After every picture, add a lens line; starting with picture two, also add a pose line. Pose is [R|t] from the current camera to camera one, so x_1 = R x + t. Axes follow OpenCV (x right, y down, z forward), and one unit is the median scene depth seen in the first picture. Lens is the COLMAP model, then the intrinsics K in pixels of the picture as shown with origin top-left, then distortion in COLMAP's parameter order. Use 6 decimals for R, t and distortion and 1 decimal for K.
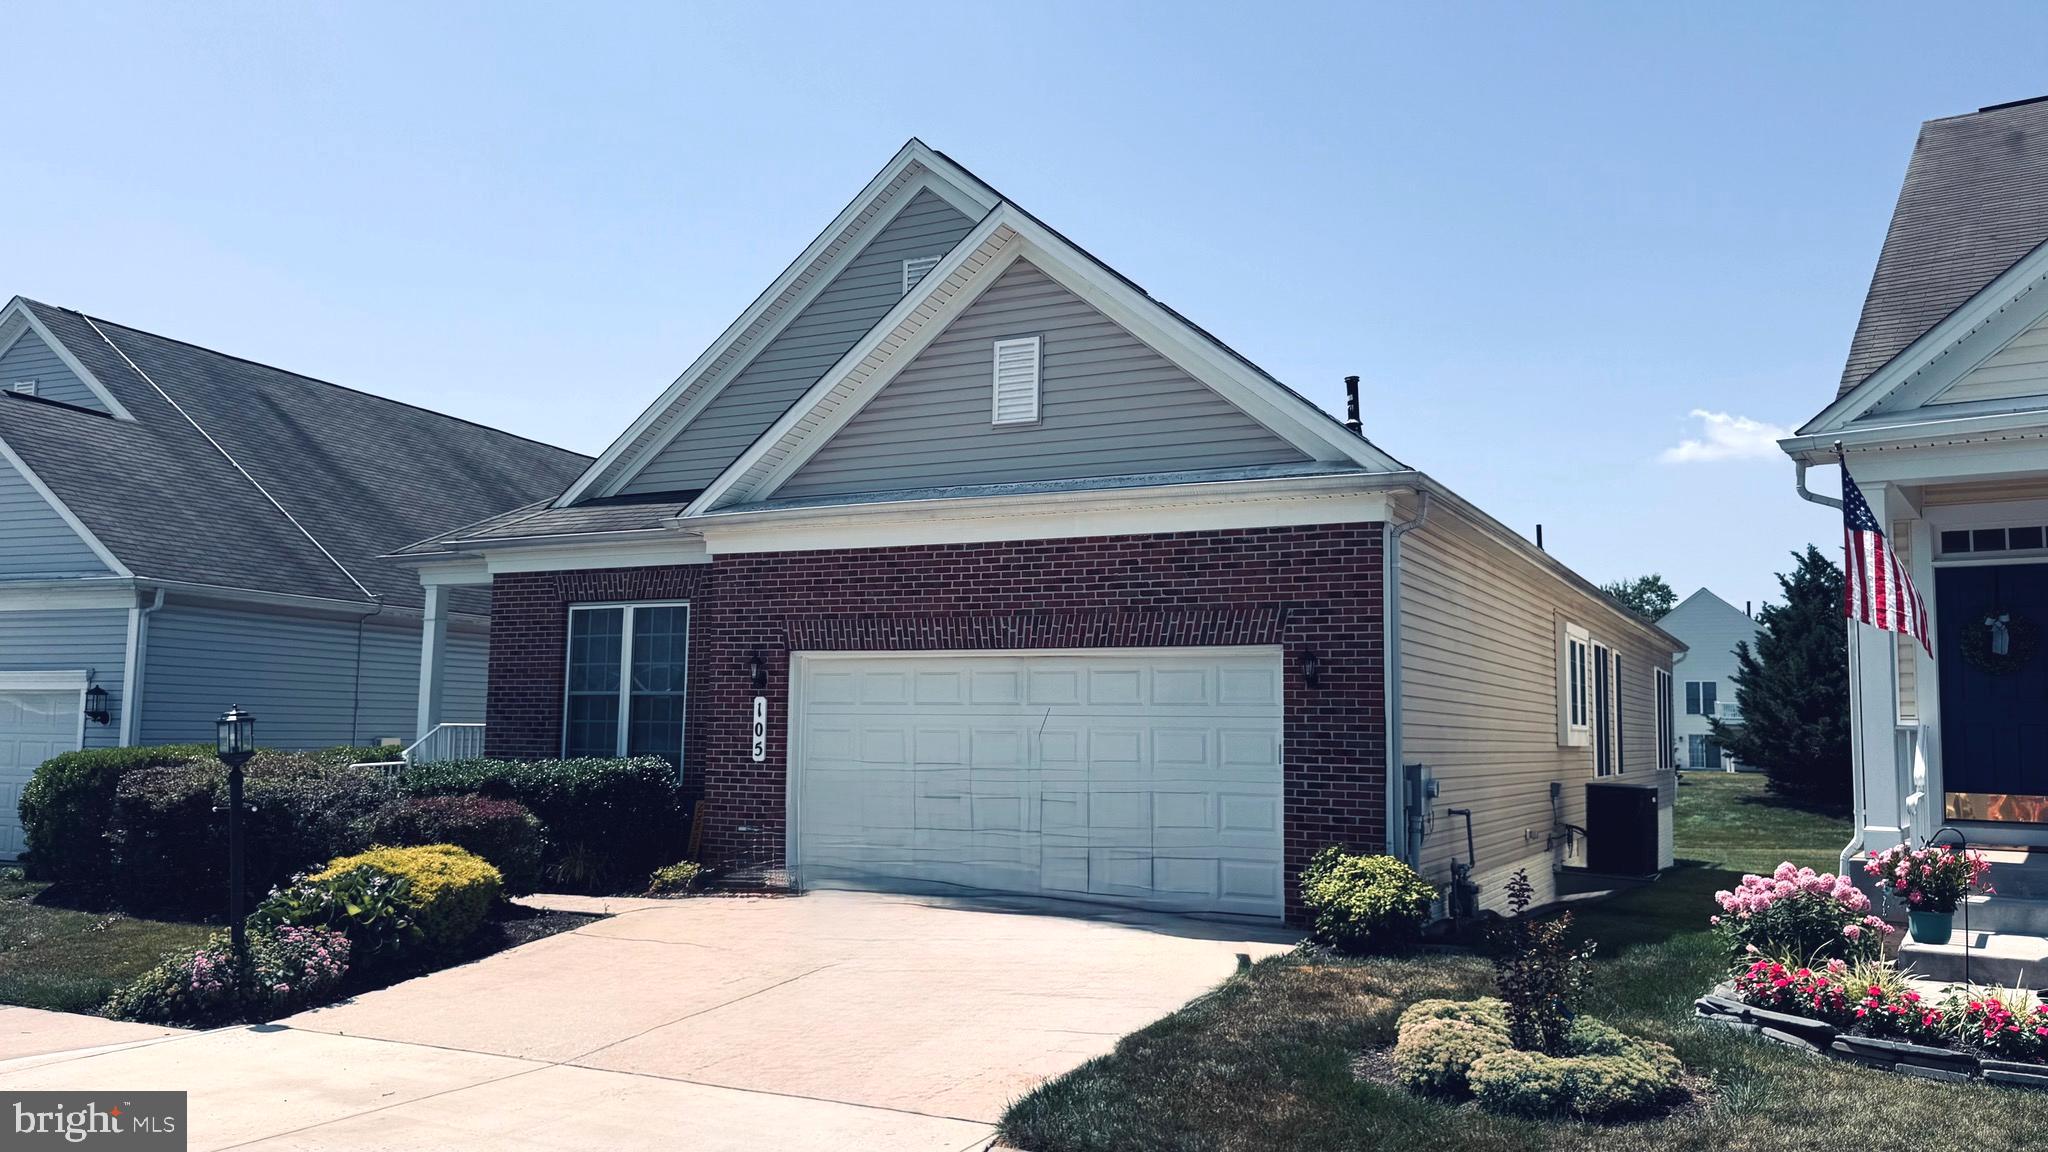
lens RADIAL K [[1536.4, 0, 1031.7], [0, 1536.4, 582.3], [0, 0, 1]] dist [0.059169, -0.004854]
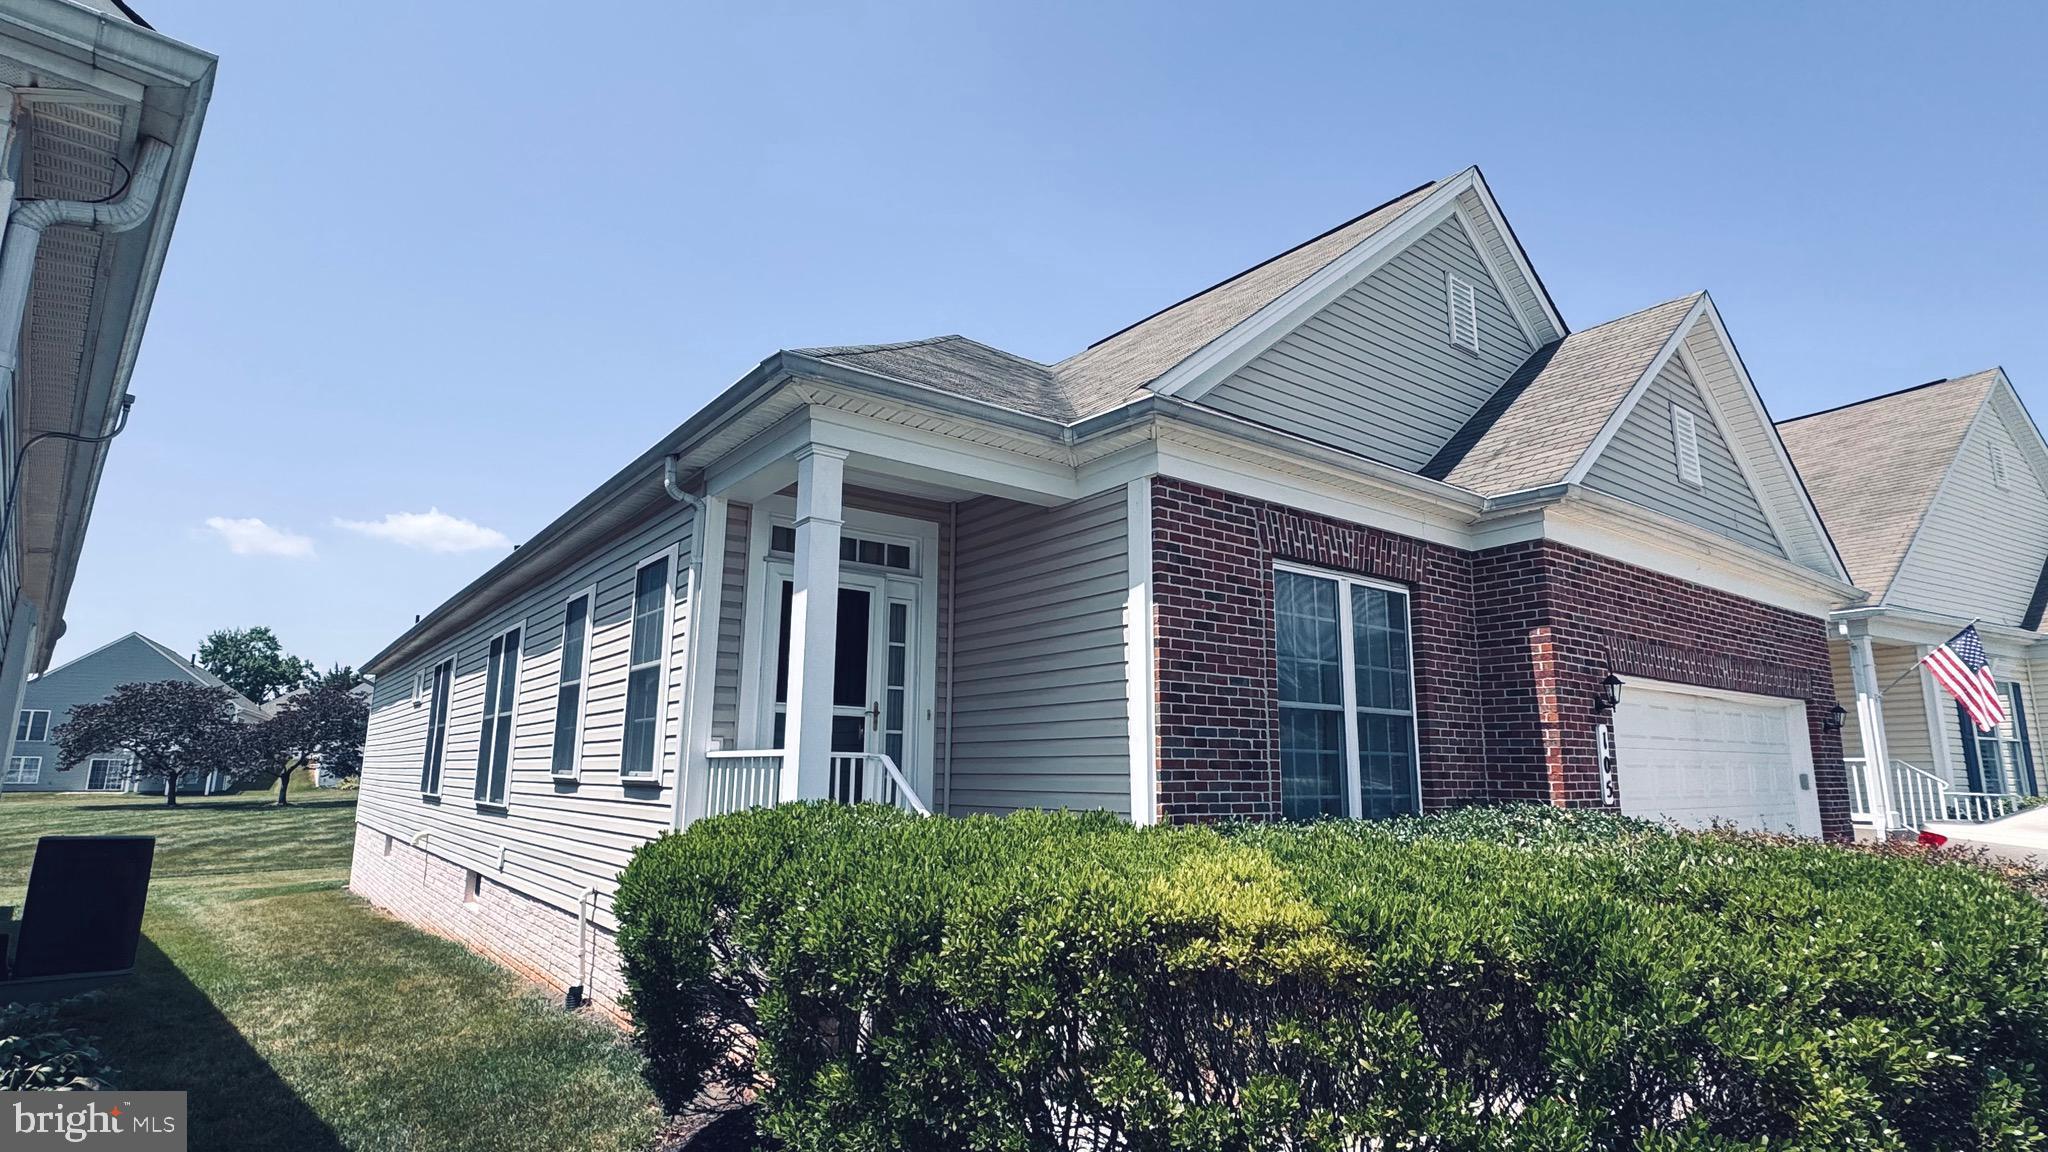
lens RADIAL K [[1039.7, 0, 1013.9], [0, 1039.7, 574.3], [0, 0, 1]] dist [0.003455, 0.000062]
pose [[0.420256, 0.158954, 0.893375, -0.862729], [-0.089401, 0.987001, -0.133557, 0.103067], [-0.902991, -0.023741, 0.429004, 1.105067]]
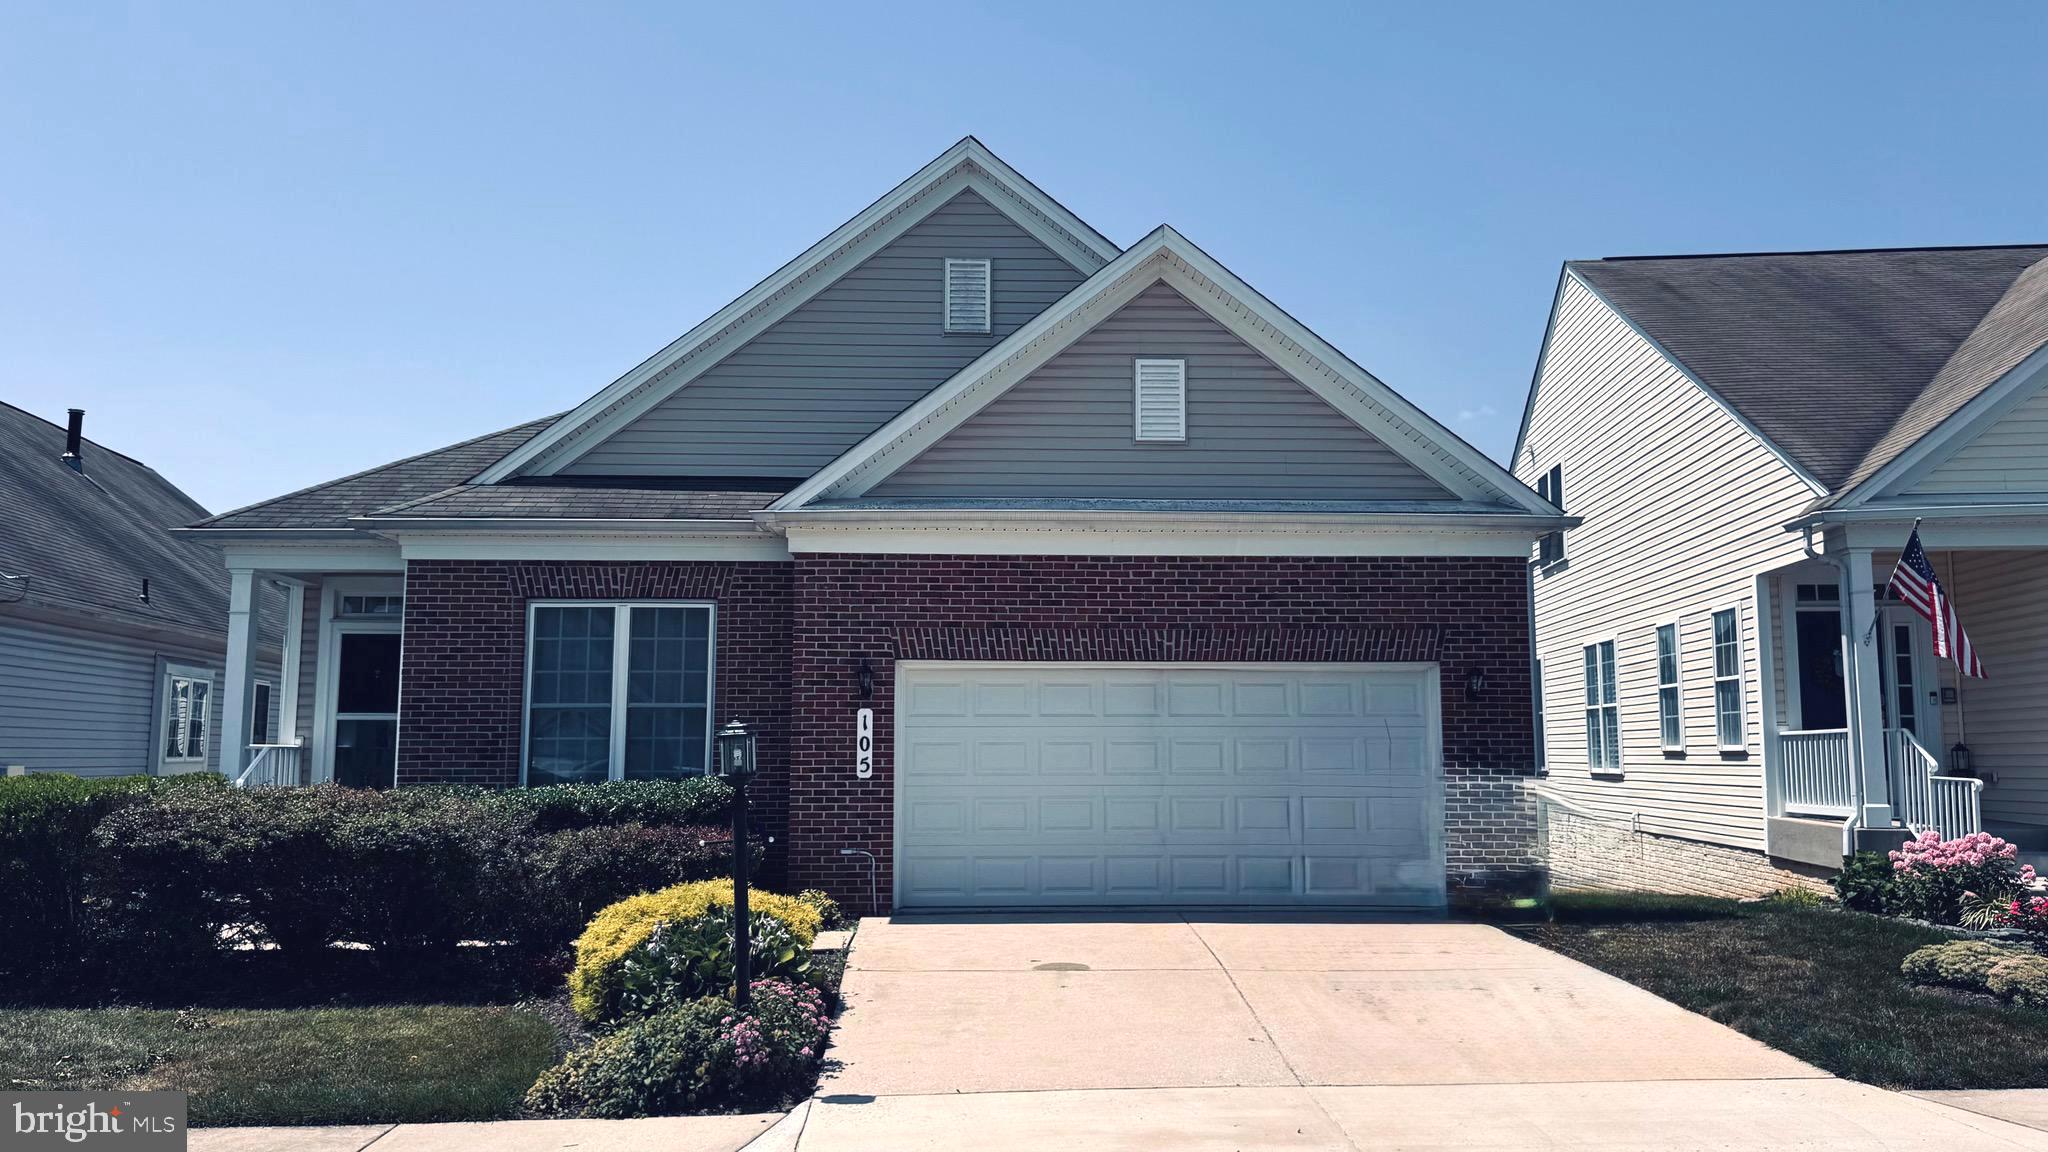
lens RADIAL K [[1536.4, 0, 1031.4], [0, 1536.4, 571.7], [0, 0, 1]] dist [0.059169, -0.004854]
pose [[0.867847, 0.043086, 0.494960, -0.583083], [-0.035390, 0.999063, -0.024917, 0.012010], [-0.495570, 0.004107, 0.868558, 0.151031]]
